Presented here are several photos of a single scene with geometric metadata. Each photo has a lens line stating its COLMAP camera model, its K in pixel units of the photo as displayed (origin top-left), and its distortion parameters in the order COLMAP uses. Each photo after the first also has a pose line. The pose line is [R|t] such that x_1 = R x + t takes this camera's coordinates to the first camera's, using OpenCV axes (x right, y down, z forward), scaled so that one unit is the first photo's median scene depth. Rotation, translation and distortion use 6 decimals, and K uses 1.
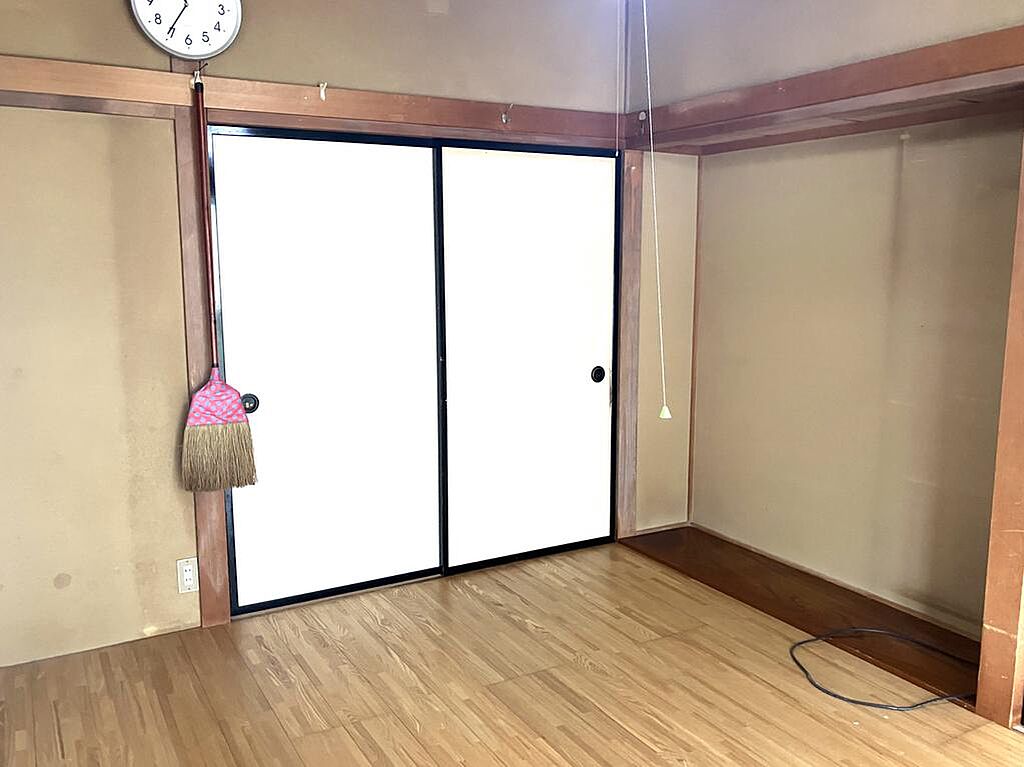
lens RADIAL K [[861.7, 0, 509.4], [0, 861.7, 387.3], [0, 0, 1]] dist [0.068148, -0.173739]
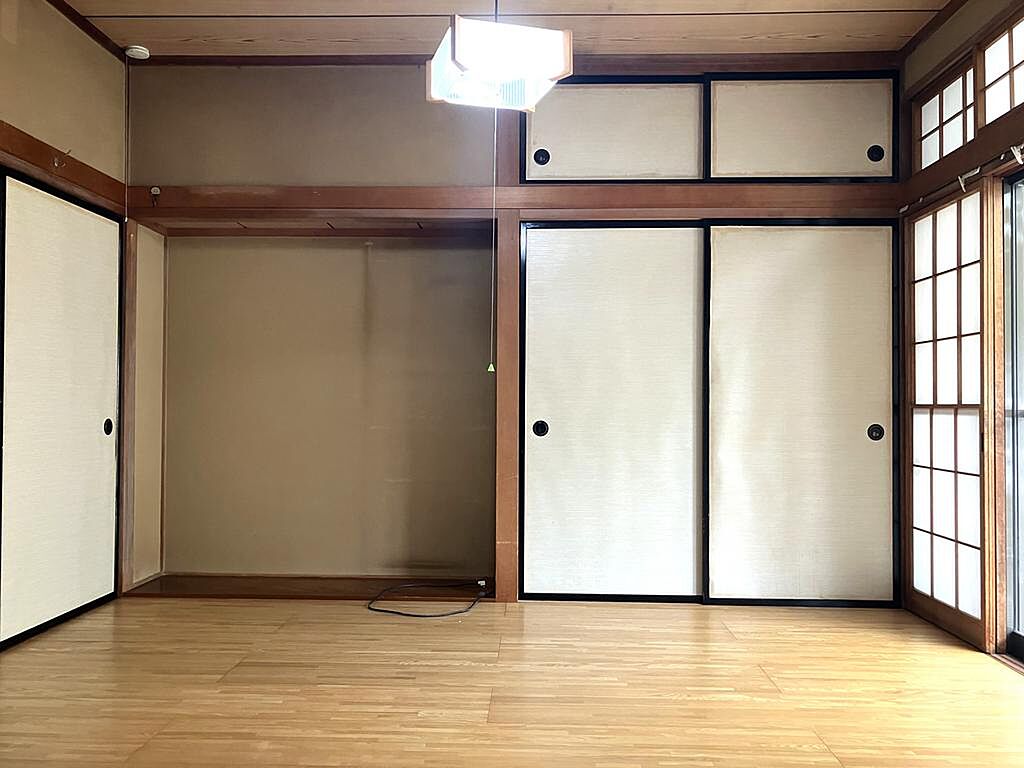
lens RADIAL K [[842.0, 0, 512.0], [0, 842.0, 384.0], [0, 0, 1]] dist [0.003448, 0.002205]
pose [[0.525684, 0.023805, 0.850347, -0.557943], [0.120610, 0.987425, -0.102204, 0.107055], [-0.842086, 0.156287, 0.516203, 0.094429]]
